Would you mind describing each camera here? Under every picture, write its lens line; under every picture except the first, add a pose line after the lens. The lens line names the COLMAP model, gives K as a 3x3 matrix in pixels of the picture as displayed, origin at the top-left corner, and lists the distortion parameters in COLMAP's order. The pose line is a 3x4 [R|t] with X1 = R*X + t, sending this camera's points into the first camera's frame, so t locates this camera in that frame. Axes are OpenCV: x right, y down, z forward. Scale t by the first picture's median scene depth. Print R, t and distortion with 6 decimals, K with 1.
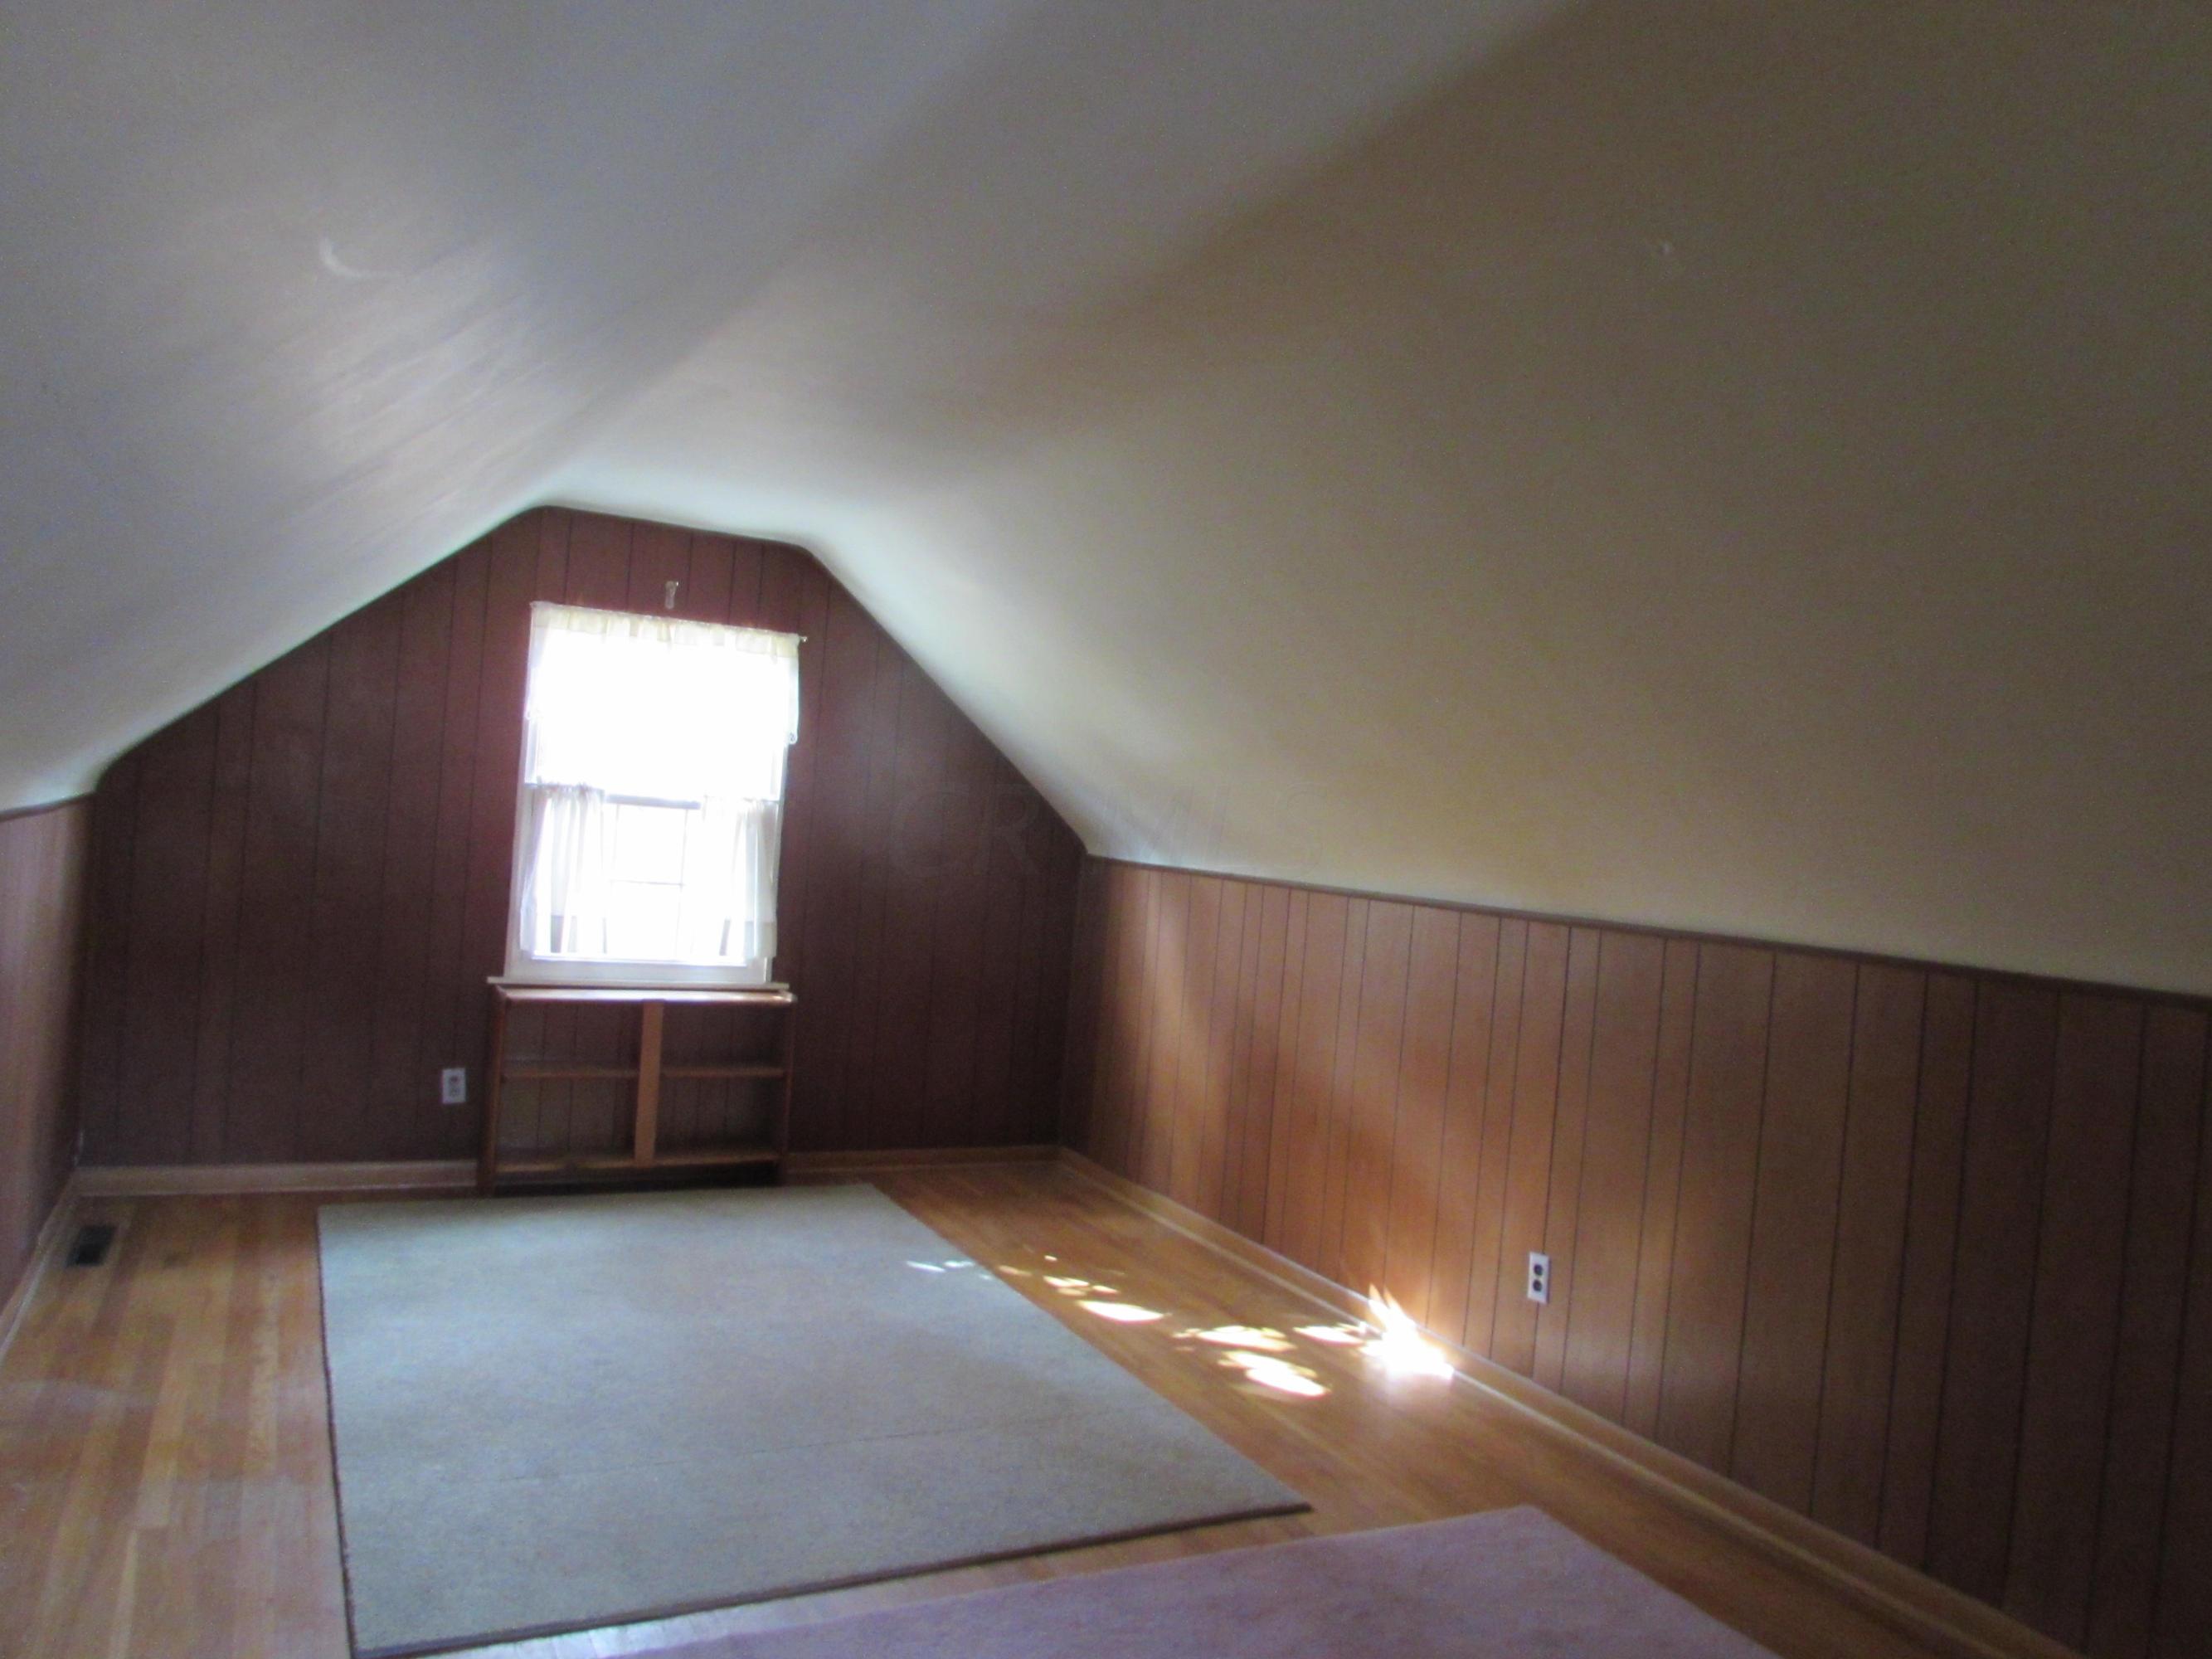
lens RADIAL K [[1603.1, 0, 1101.1], [0, 1603.1, 831.5], [0, 0, 1]] dist [-0.035826, 0.004210]
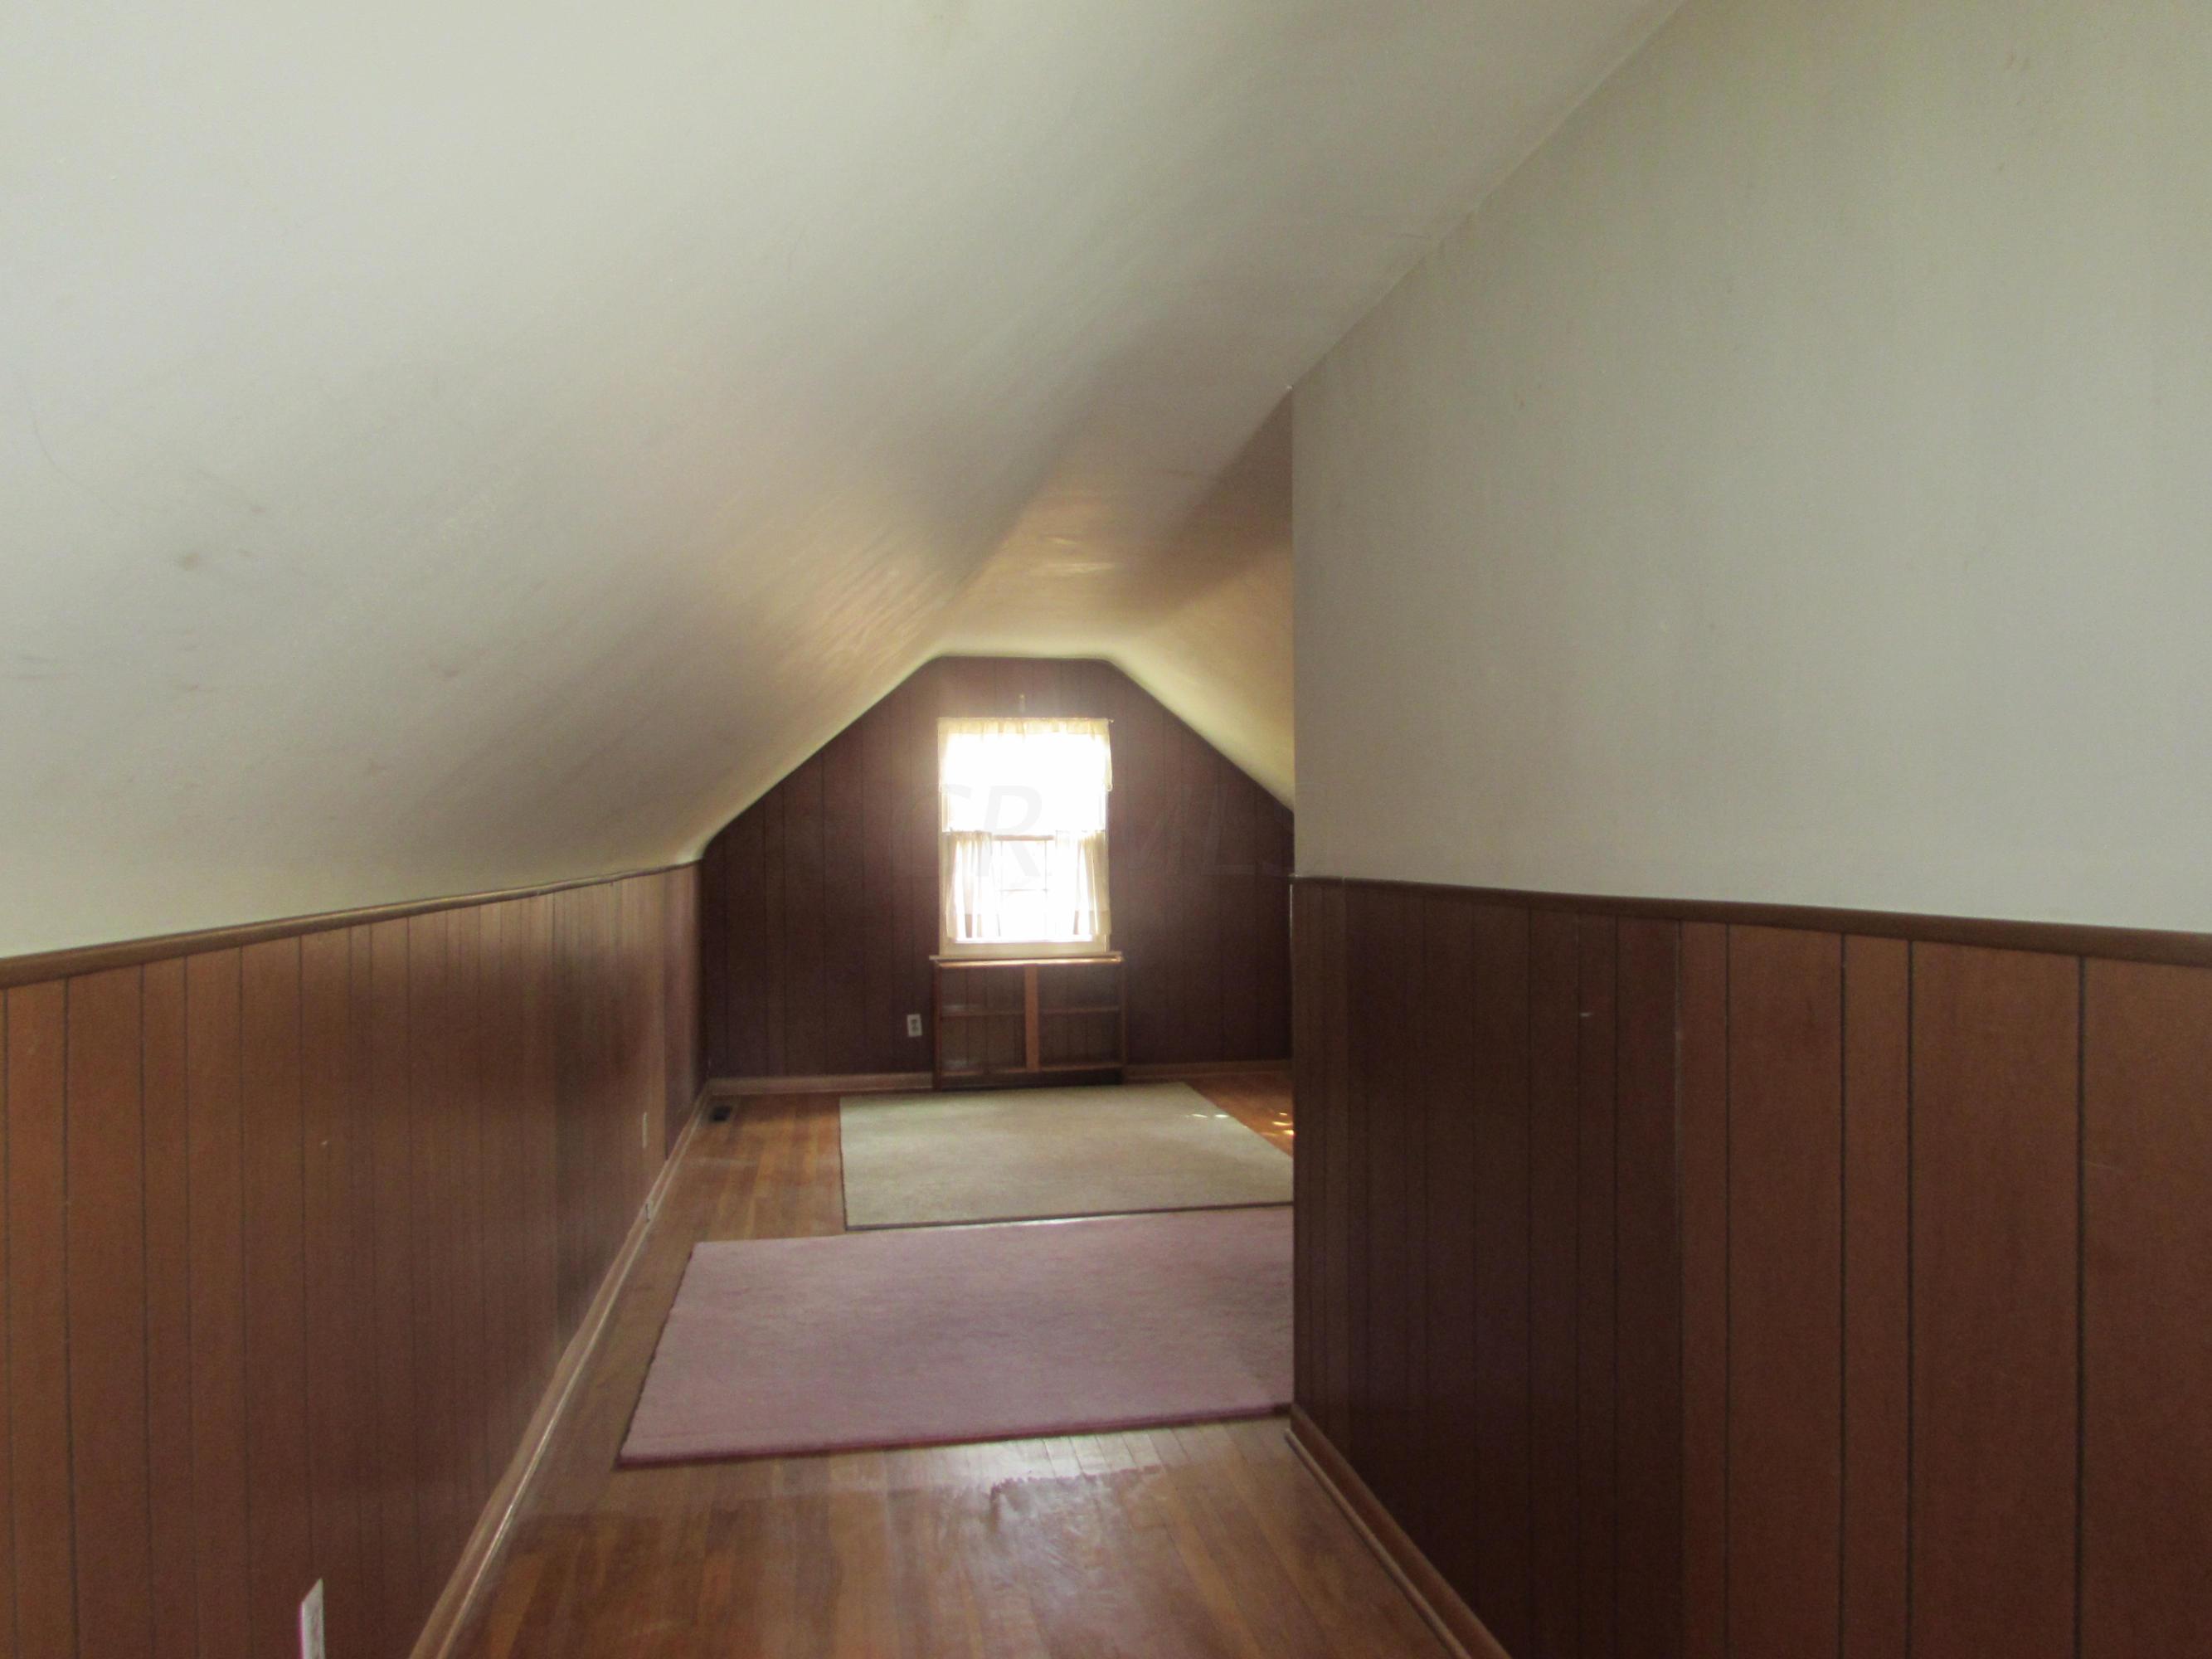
lens RADIAL K [[1603.1, 0, 1109.6], [0, 1603.1, 829.2], [0, 0, 1]] dist [-0.035826, 0.004210]
pose [[0.951384, -0.088370, -0.295057, 0.264302], [0.082301, 0.996063, -0.032950, 0.032338], [0.296807, 0.007064, 0.954911, -0.465186]]
